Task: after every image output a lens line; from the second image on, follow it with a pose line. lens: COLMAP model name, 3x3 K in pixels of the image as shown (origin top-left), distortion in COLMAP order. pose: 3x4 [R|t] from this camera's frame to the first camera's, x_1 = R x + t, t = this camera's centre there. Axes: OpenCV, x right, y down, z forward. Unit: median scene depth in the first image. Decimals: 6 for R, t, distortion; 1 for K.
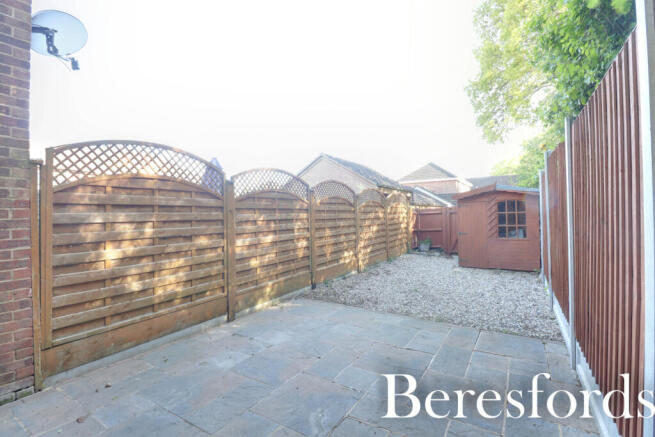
lens RADIAL K [[303.4, 0, 328.9], [0, 303.4, 212.2], [0, 0, 1]] dist [0.000940, -0.012187]
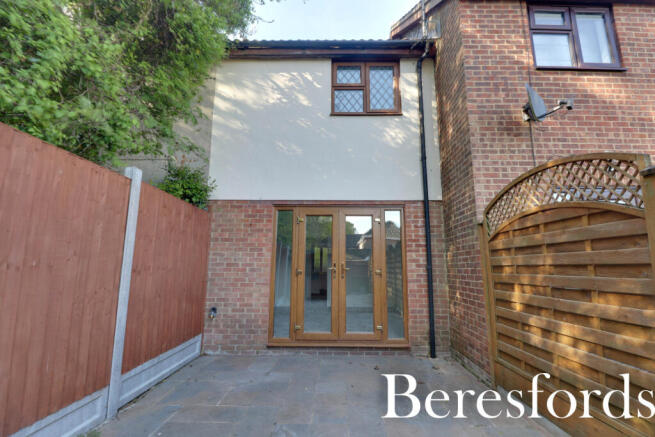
lens RADIAL K [[303.4, 0, 328.9], [0, 303.4, 212.2], [0, 0, 1]] dist [0.000940, -0.012187]
pose [[-0.851936, -0.088587, -0.516098, 0.206047], [0.004934, 0.984184, -0.177078, 0.019733], [0.523623, -0.153406, -0.838025, 0.887863]]
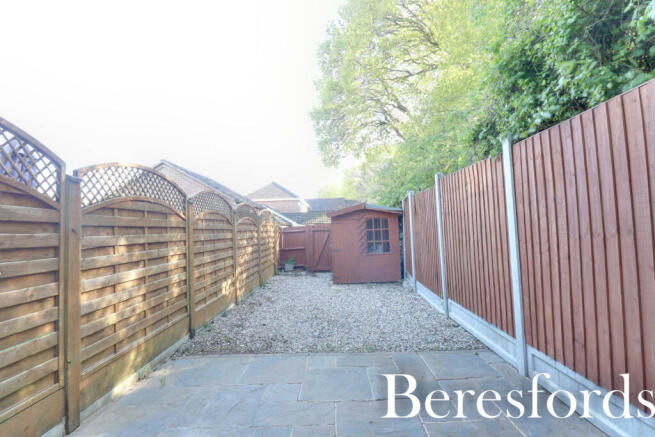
lens RADIAL K [[303.4, 0, 328.9], [0, 303.4, 212.2], [0, 0, 1]] dist [0.000940, -0.012187]
pose [[0.854850, 0.017611, 0.518576, -0.168636], [0.015634, 0.998096, -0.059668, 0.002527], [-0.518639, 0.059114, 0.852947, 0.221828]]
